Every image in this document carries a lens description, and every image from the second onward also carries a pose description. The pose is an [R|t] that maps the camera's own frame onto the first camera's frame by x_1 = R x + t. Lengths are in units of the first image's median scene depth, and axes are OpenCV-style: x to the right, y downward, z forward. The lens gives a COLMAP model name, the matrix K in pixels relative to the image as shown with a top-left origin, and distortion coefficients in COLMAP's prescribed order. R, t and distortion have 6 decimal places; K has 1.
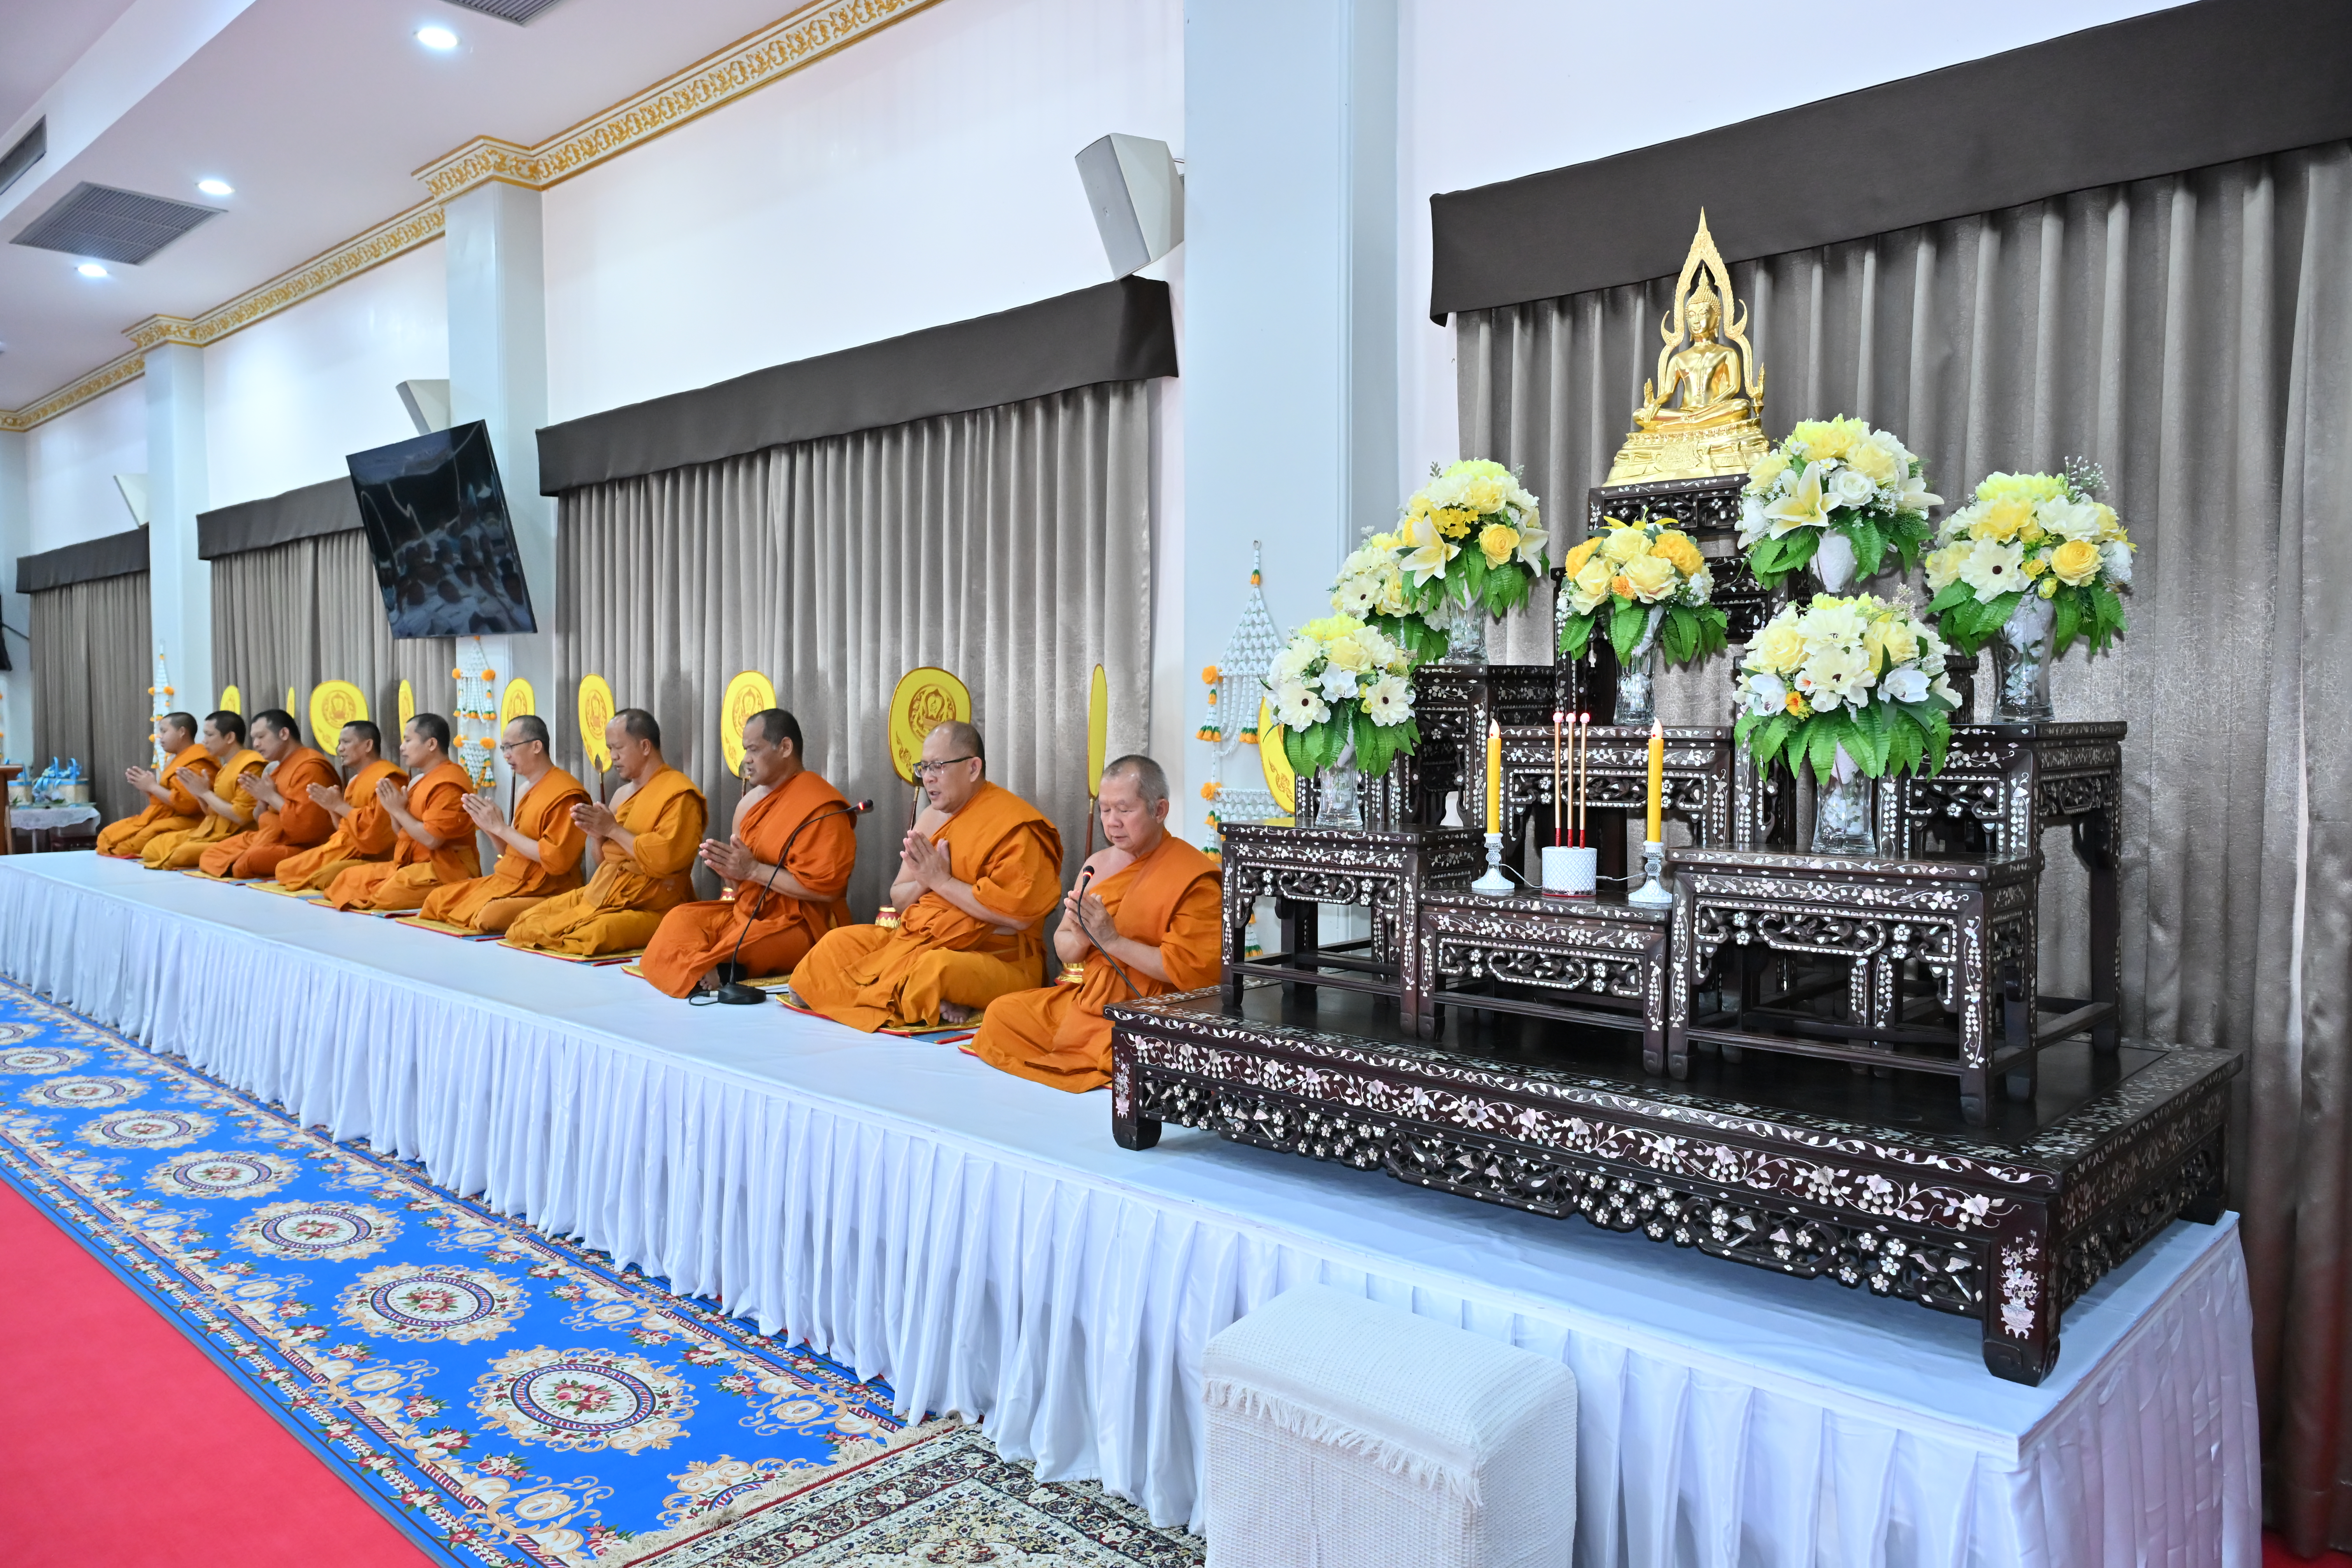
lens RADIAL K [[1630.4, 0, 1169.6], [0, 1630.4, 779.8], [0, 0, 1]] dist [0.024680, -0.009448]
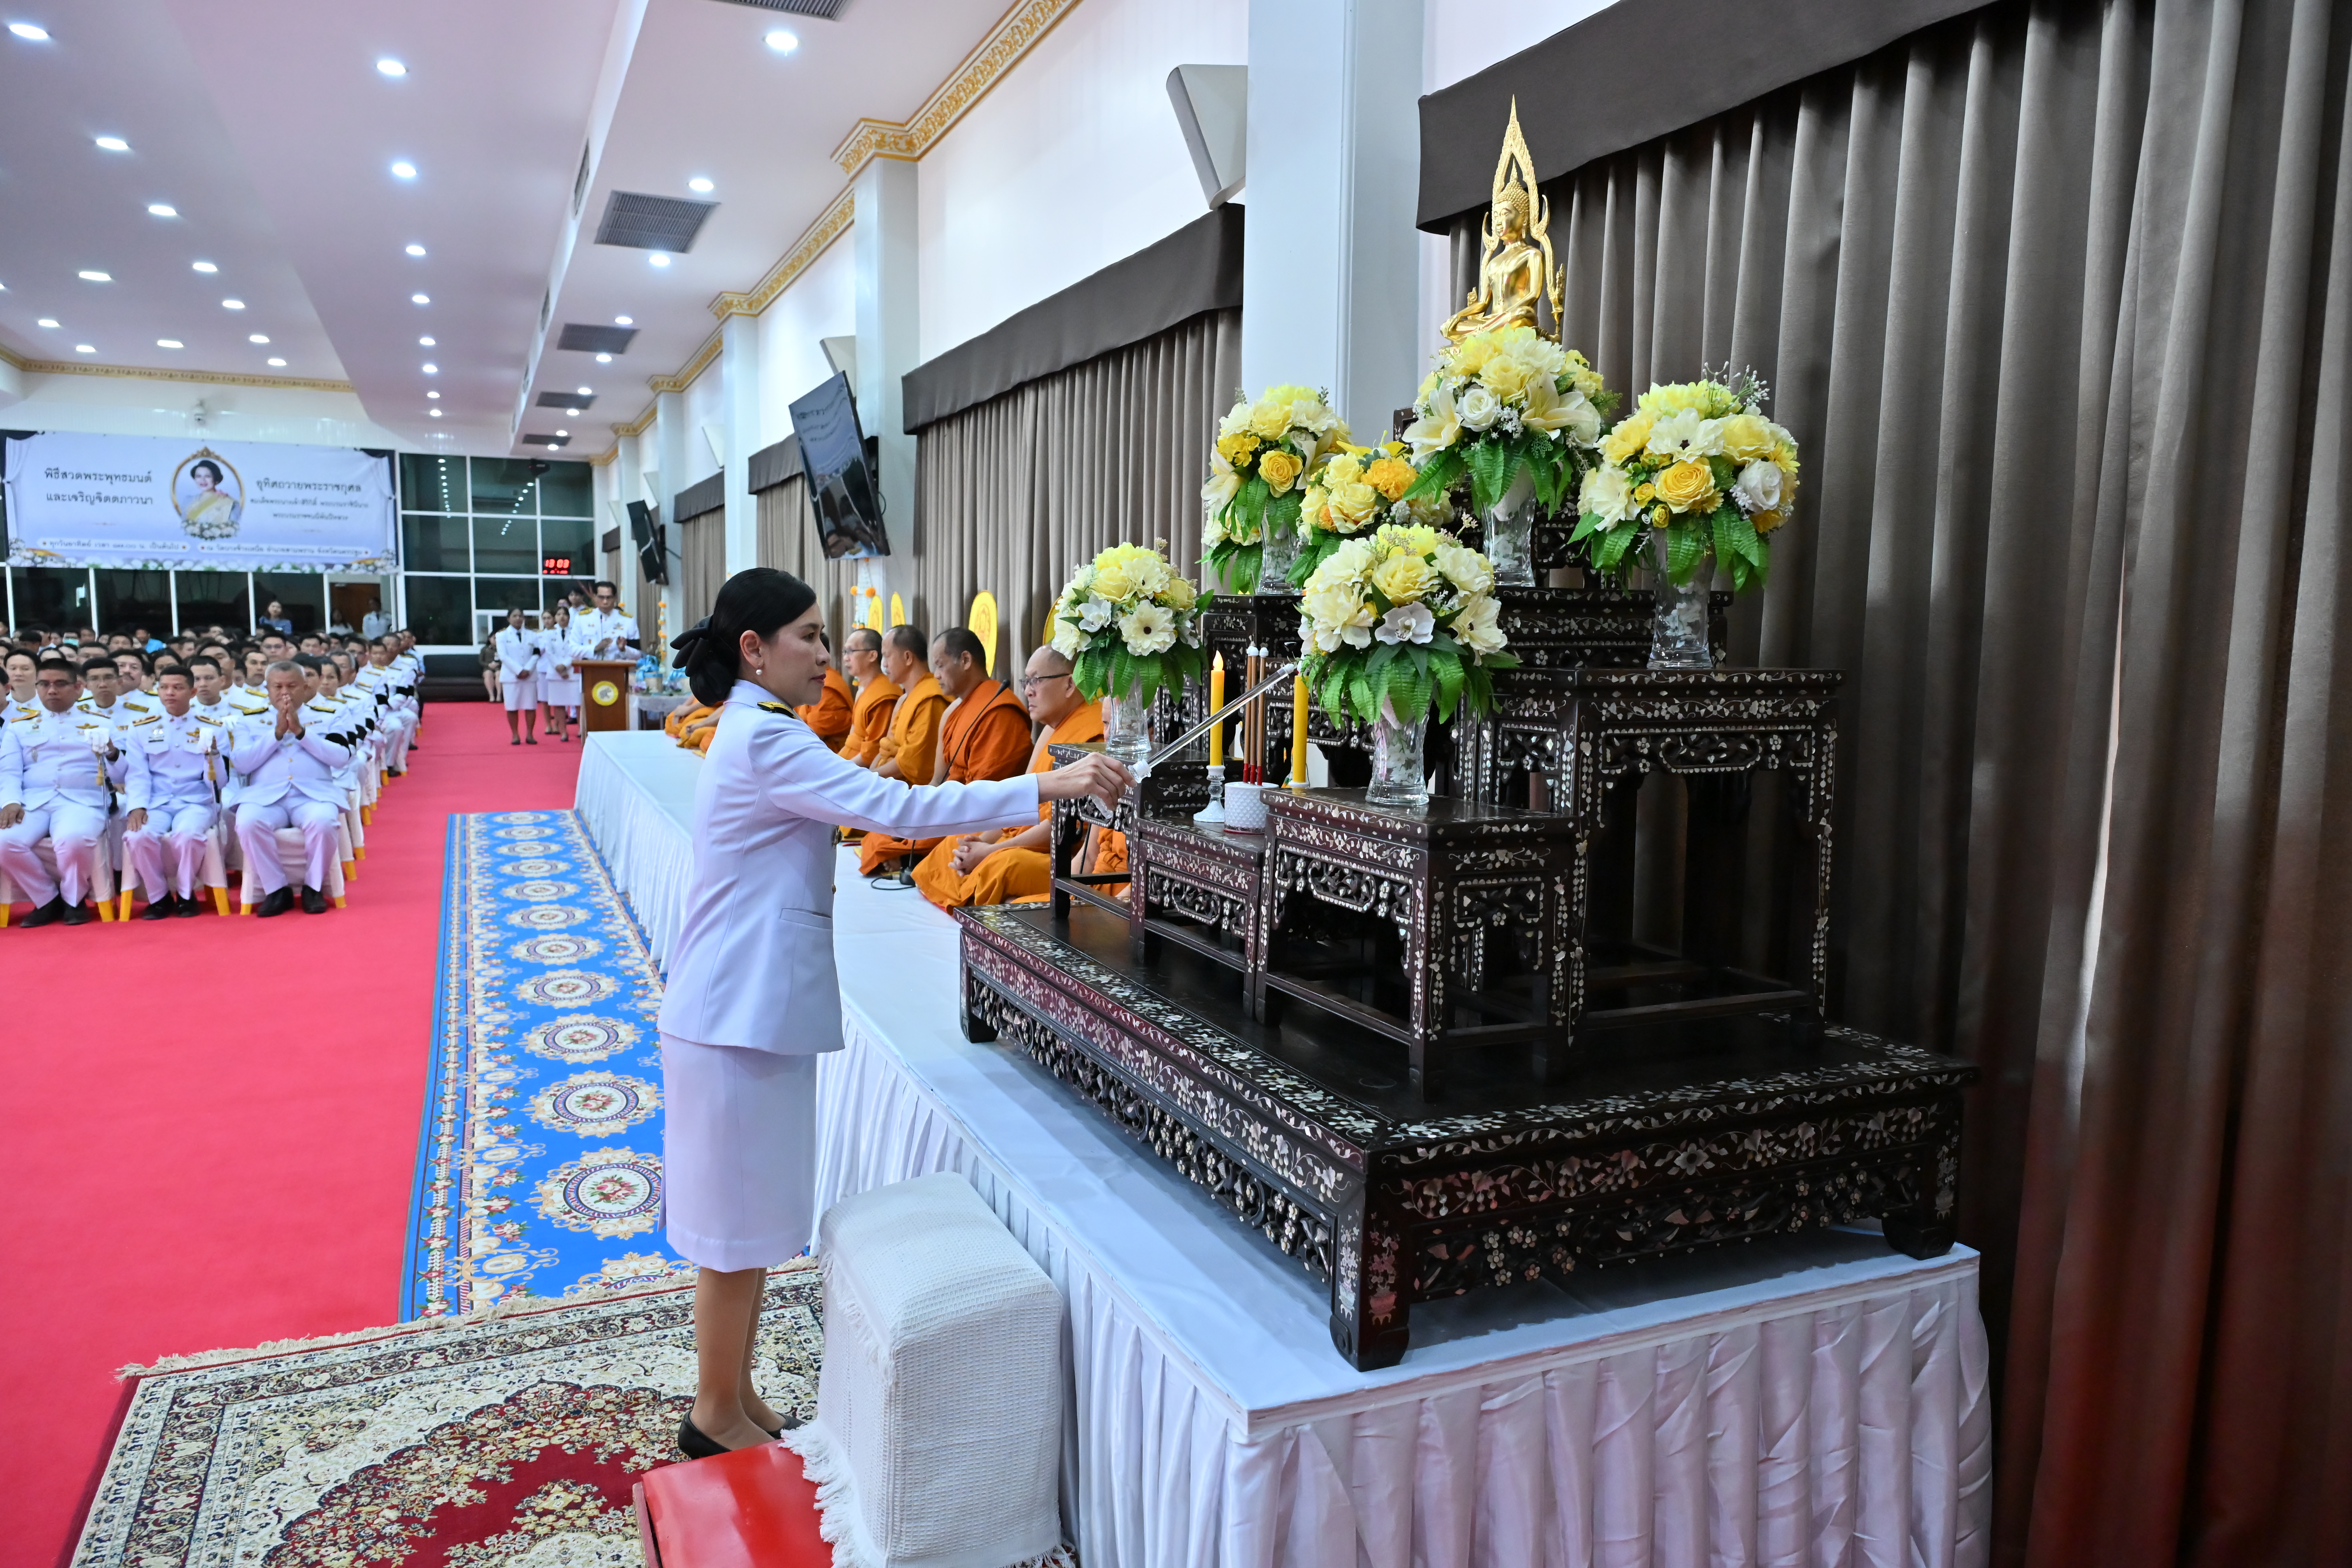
lens RADIAL K [[1582.8, 0, 1163.6], [0, 1582.8, 790.2], [0, 0, 1]] dist [0.000019, -0.005286]
pose [[0.924117, 0.052937, -0.378425, 0.528918], [-0.029191, 0.997243, 0.068218, -0.017194], [0.380993, -0.051995, 0.923115, 0.092875]]
